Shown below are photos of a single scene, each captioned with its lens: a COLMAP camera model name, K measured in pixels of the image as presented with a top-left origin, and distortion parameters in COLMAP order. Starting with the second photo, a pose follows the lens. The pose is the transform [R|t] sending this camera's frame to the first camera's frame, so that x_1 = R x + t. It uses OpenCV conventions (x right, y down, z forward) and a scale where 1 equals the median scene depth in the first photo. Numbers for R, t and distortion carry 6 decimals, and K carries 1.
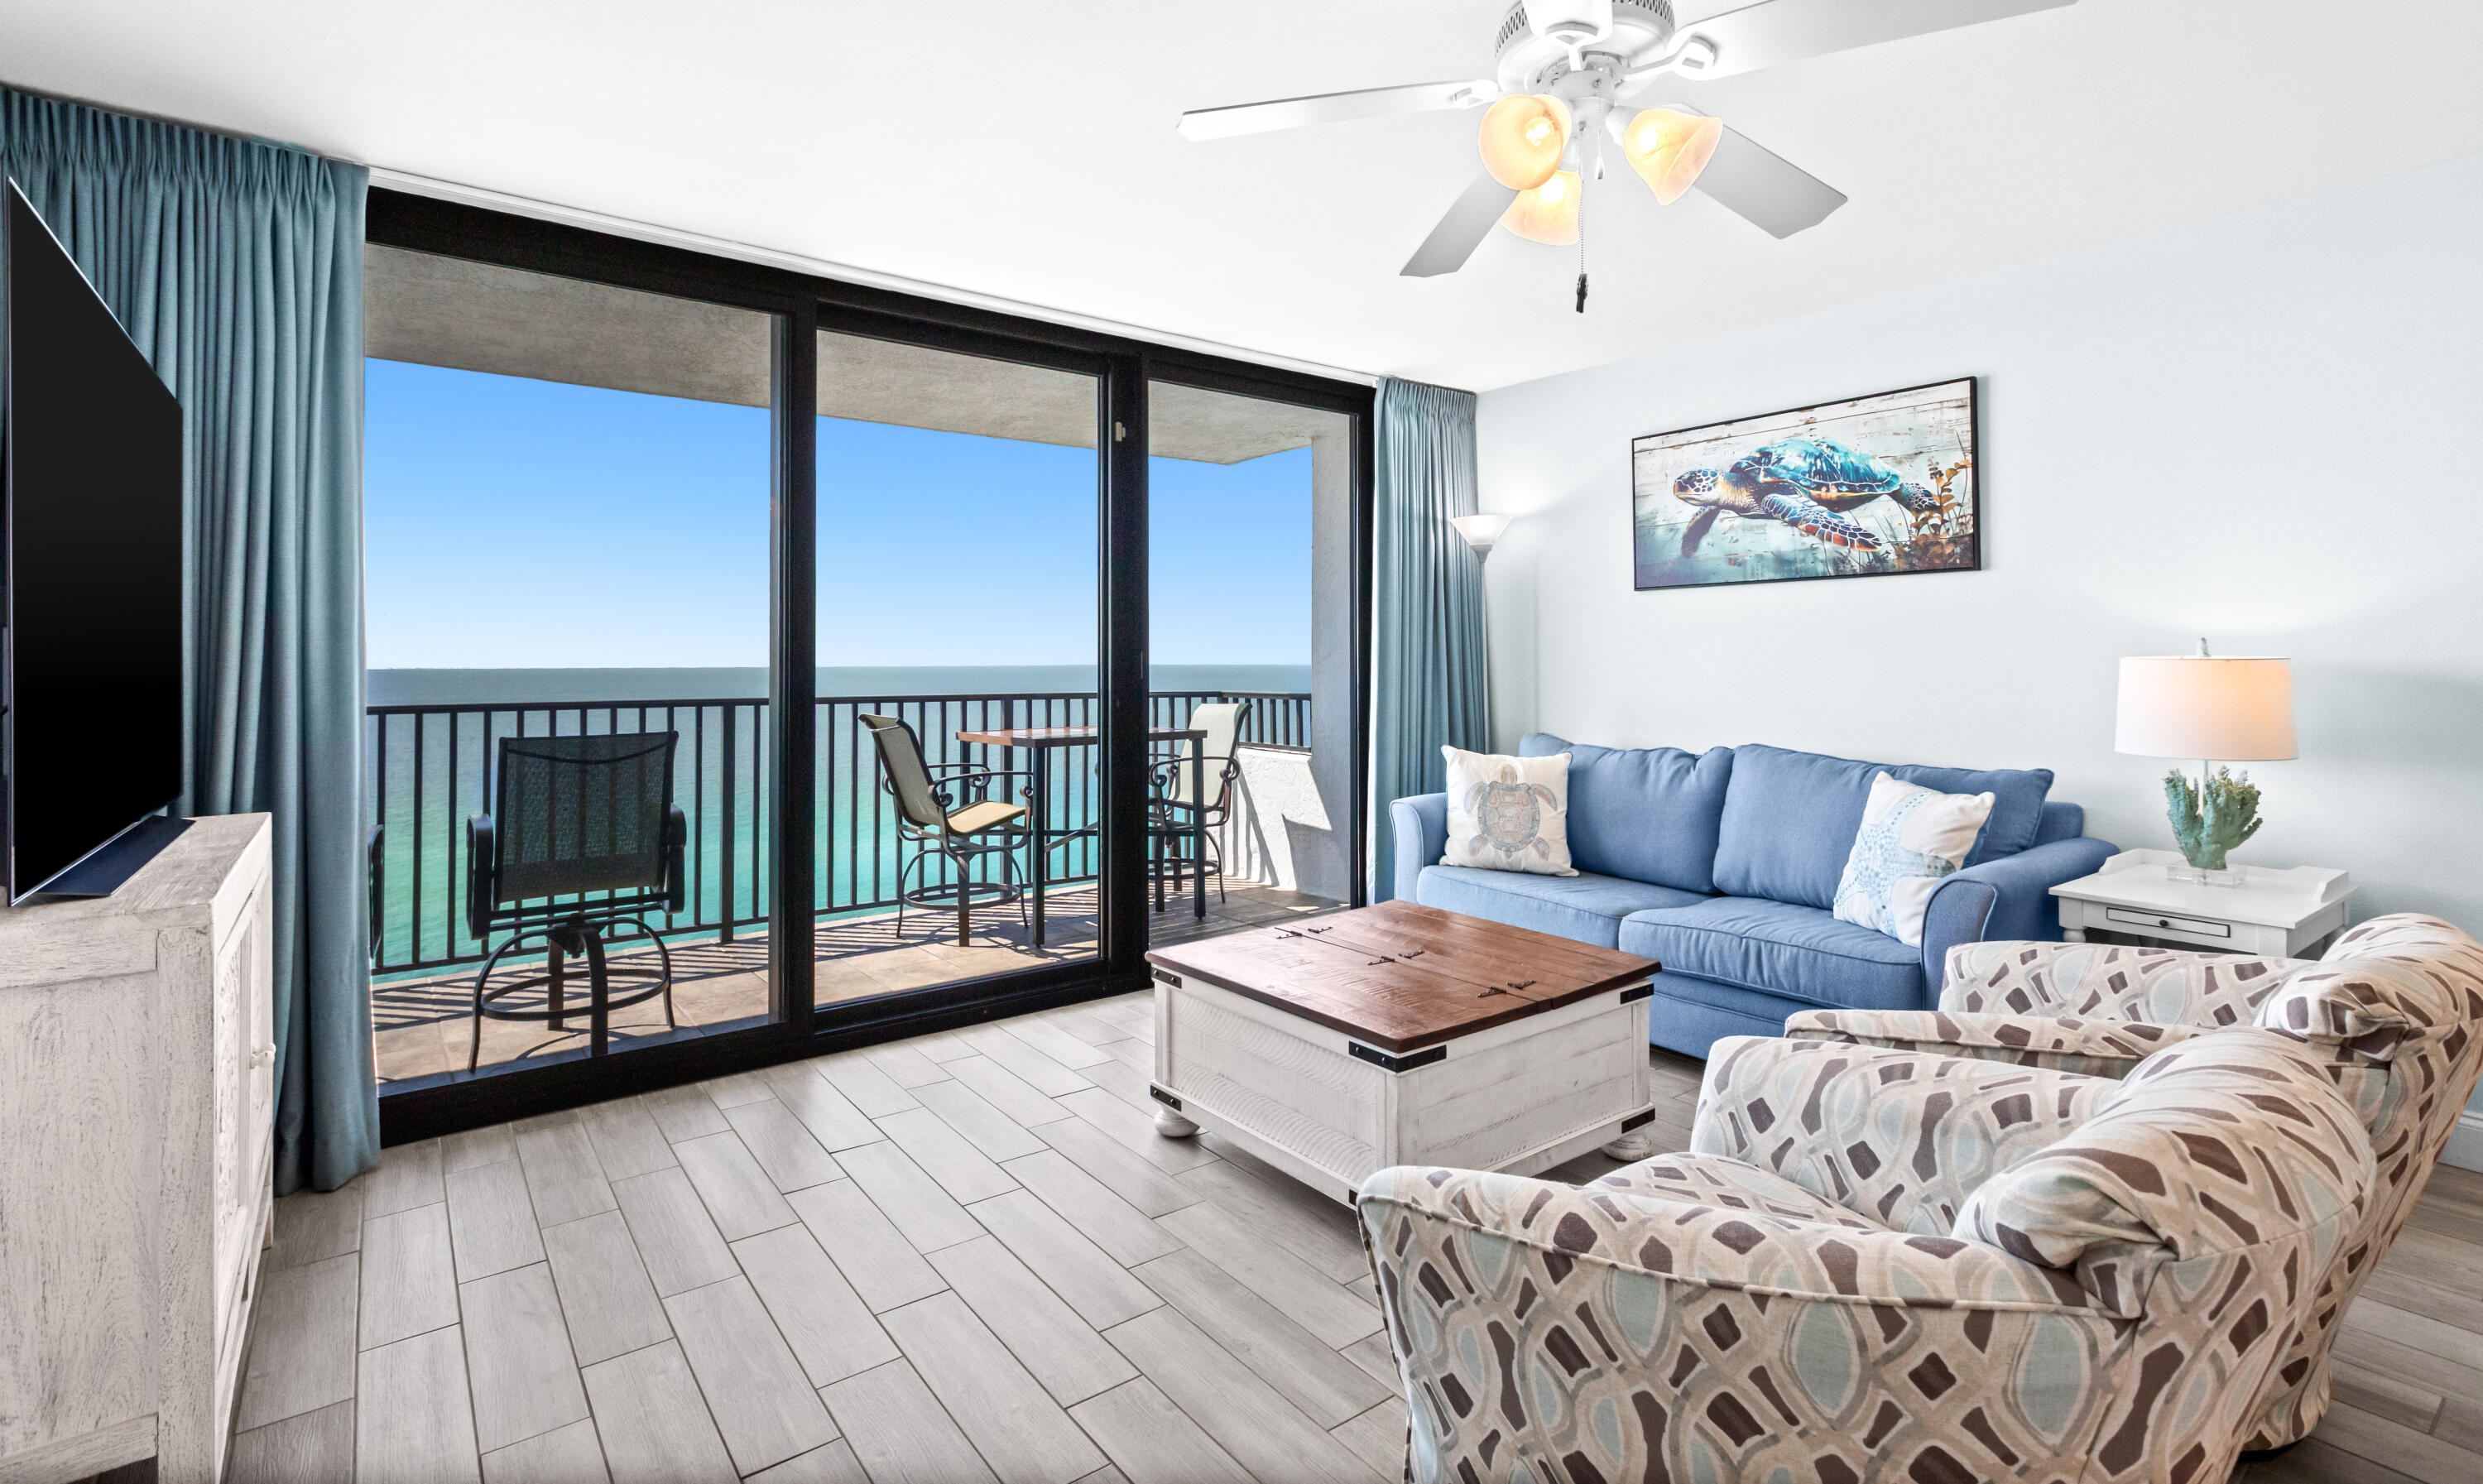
lens RADIAL K [[1159.2, 0, 1313.8], [0, 1159.2, 642.5], [0, 0, 1]] dist [0.002488, -0.000256]
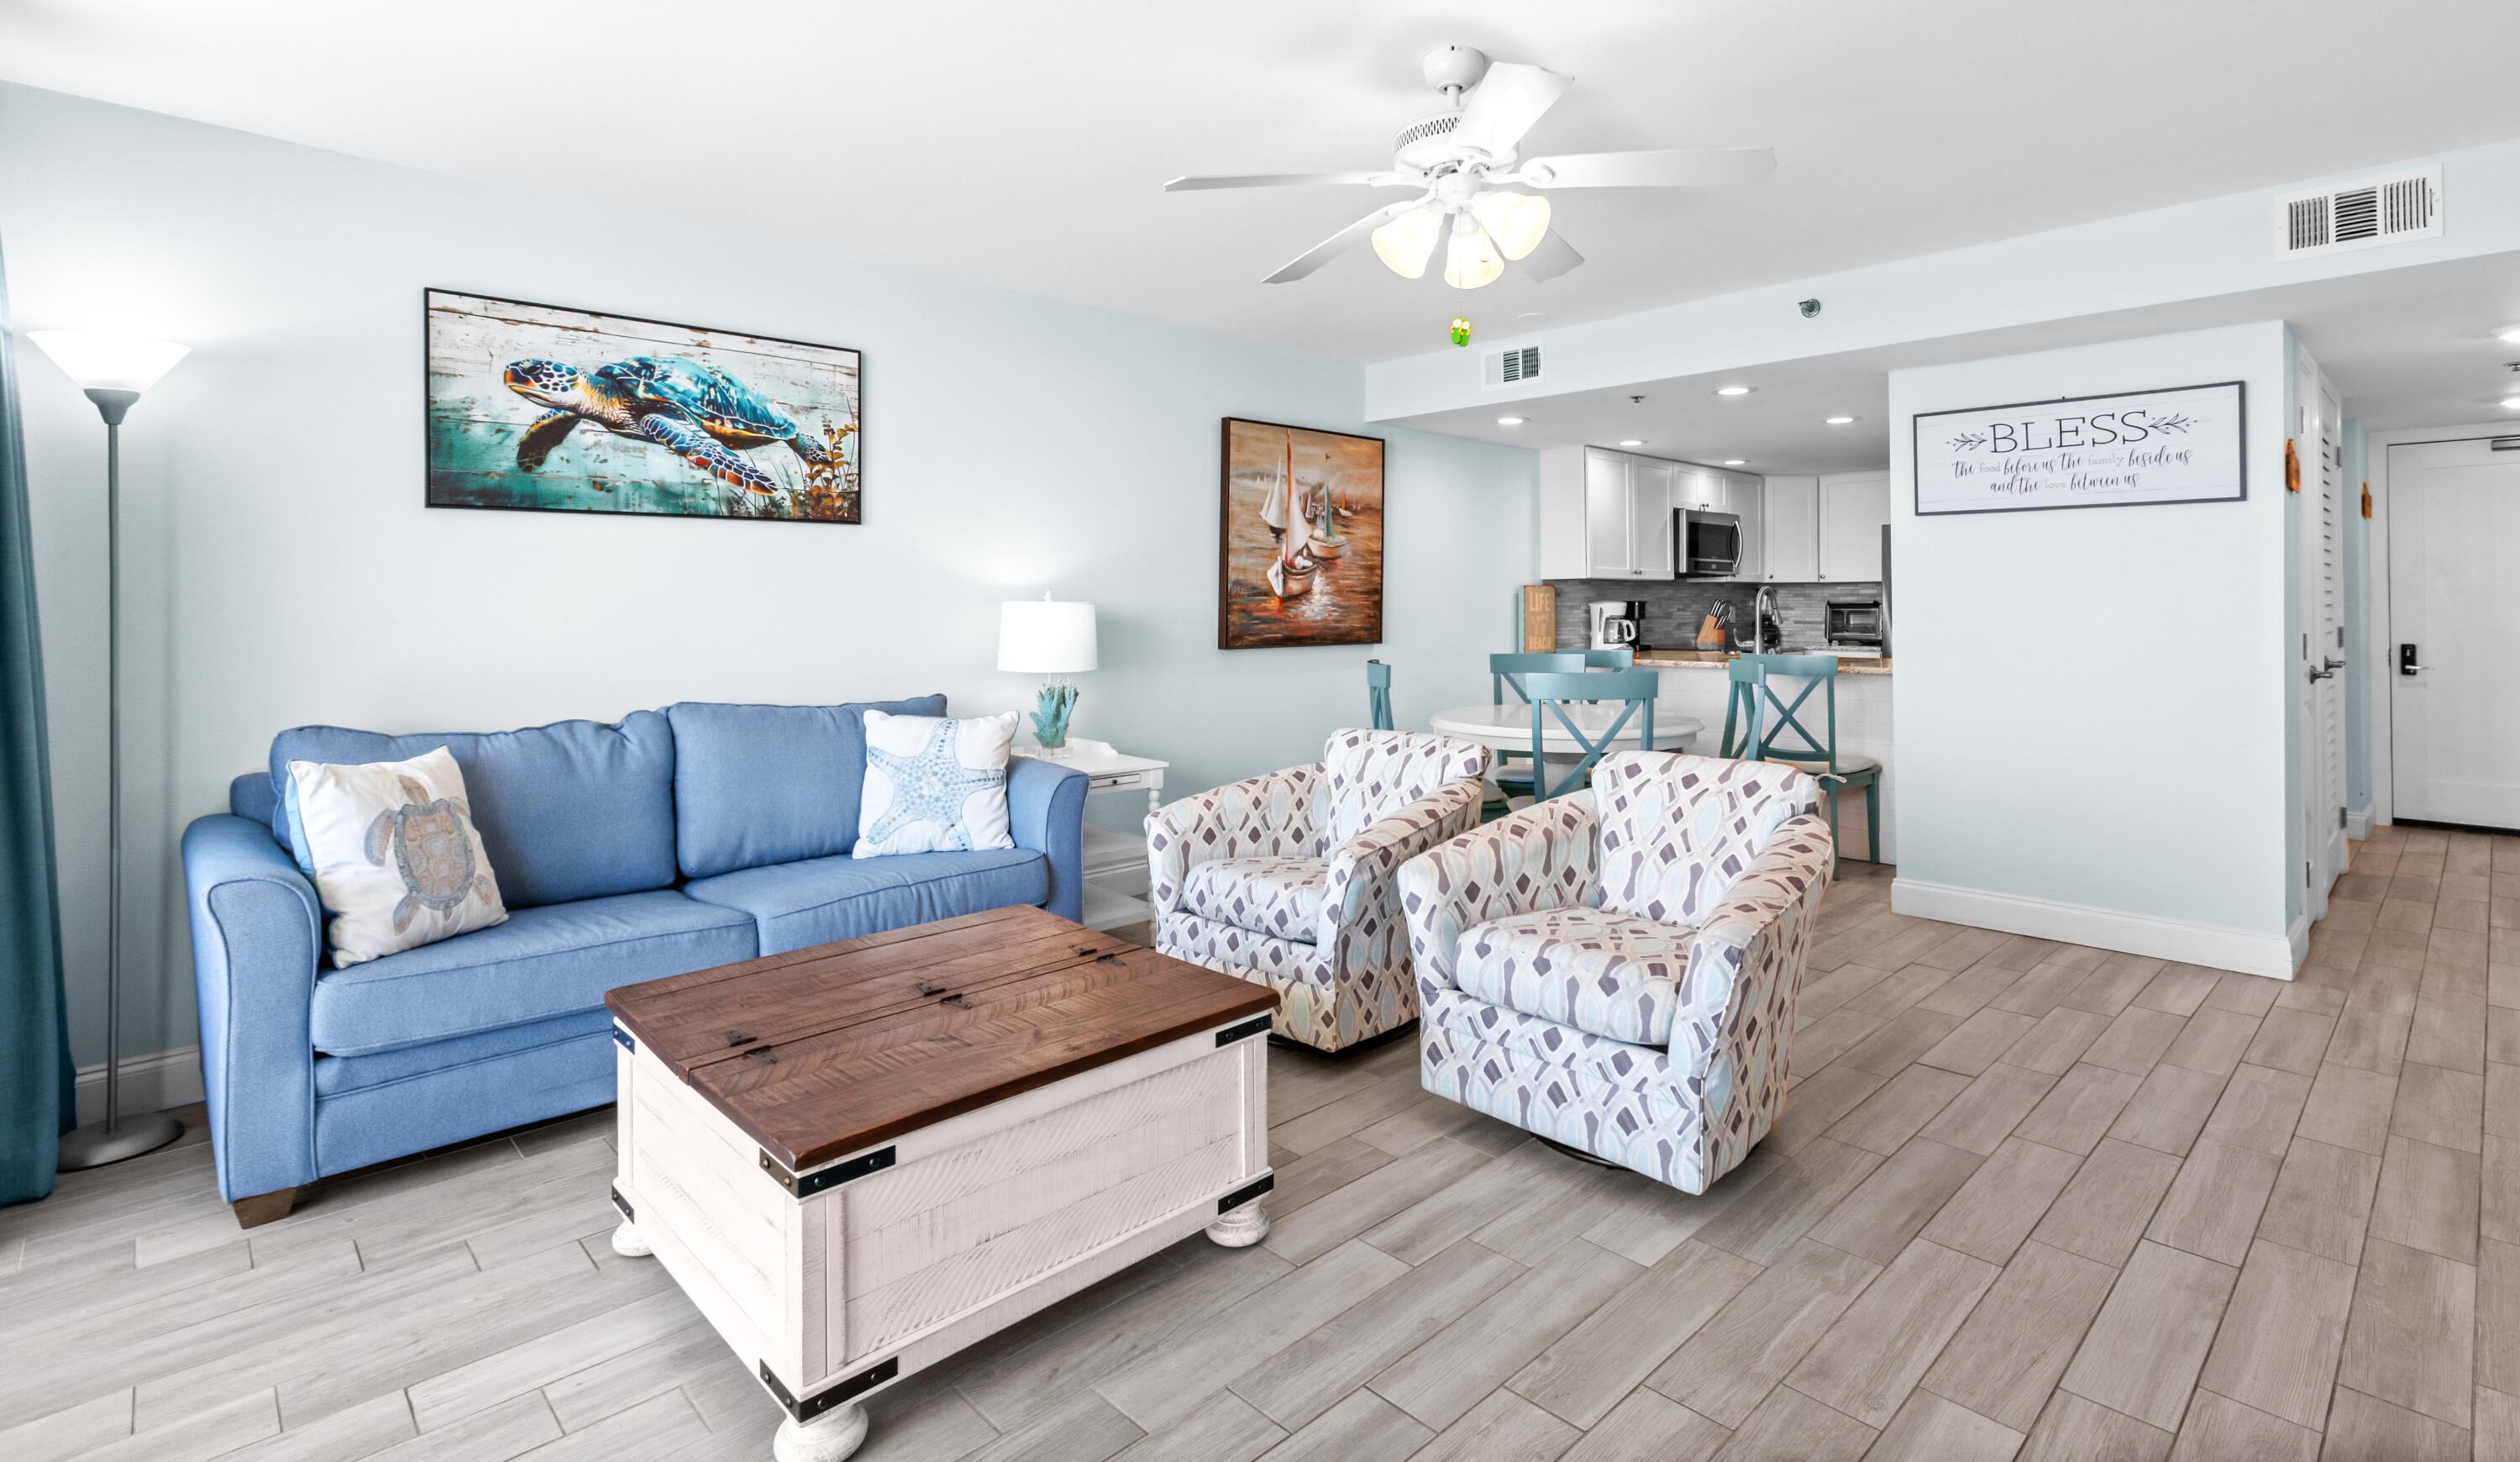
lens RADIAL K [[1191.4, 0, 1247.0], [0, 1191.4, 585.5], [0, 0, 1]] dist [0.002739, -0.000167]
pose [[-0.078120, 0.016744, 0.996803, -0.521490], [-0.009700, 0.999799, -0.017554, 0.011237], [-0.996897, -0.011040, -0.077942, 0.621892]]
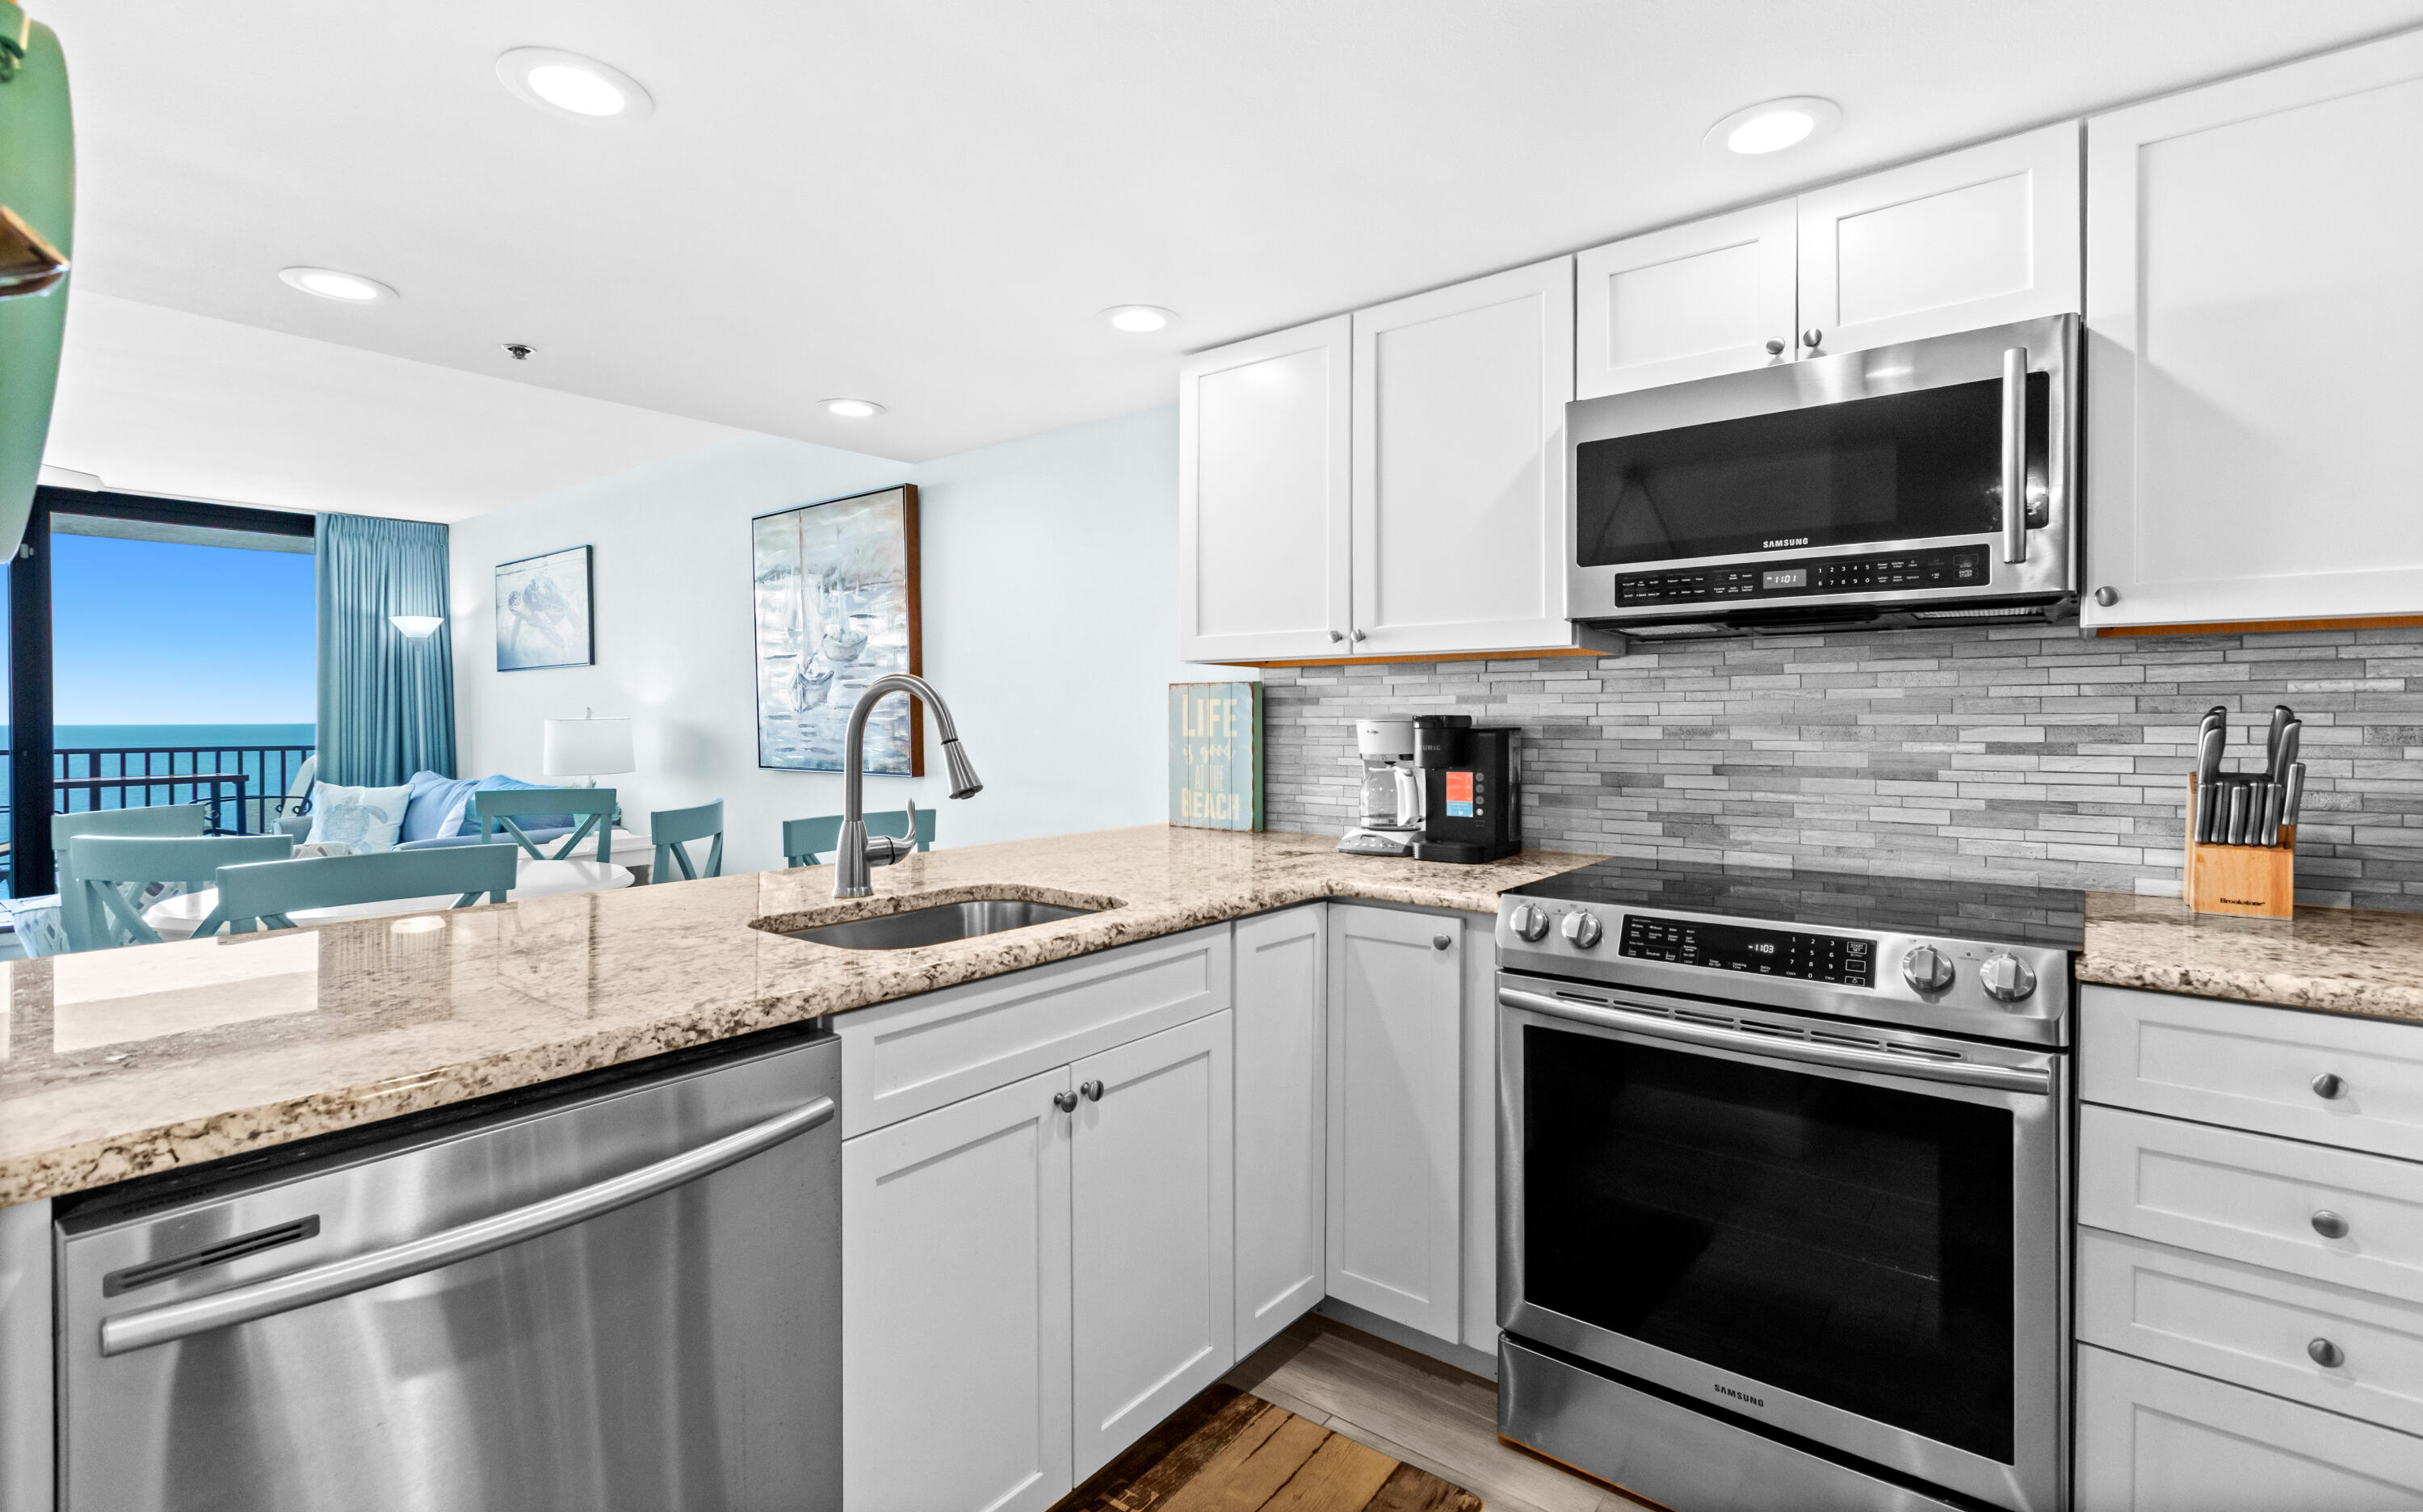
lens RADIAL K [[1081.4, 0, 1268.7], [0, 1081.4, 715.9], [0, 0, 1]] dist [0.000646, -0.001377]
pose [[0.967427, -0.004589, 0.253109, 0.955261], [0.000469, 0.999866, 0.016333, -0.011521], [-0.253150, -0.015683, 0.967300, -0.604624]]
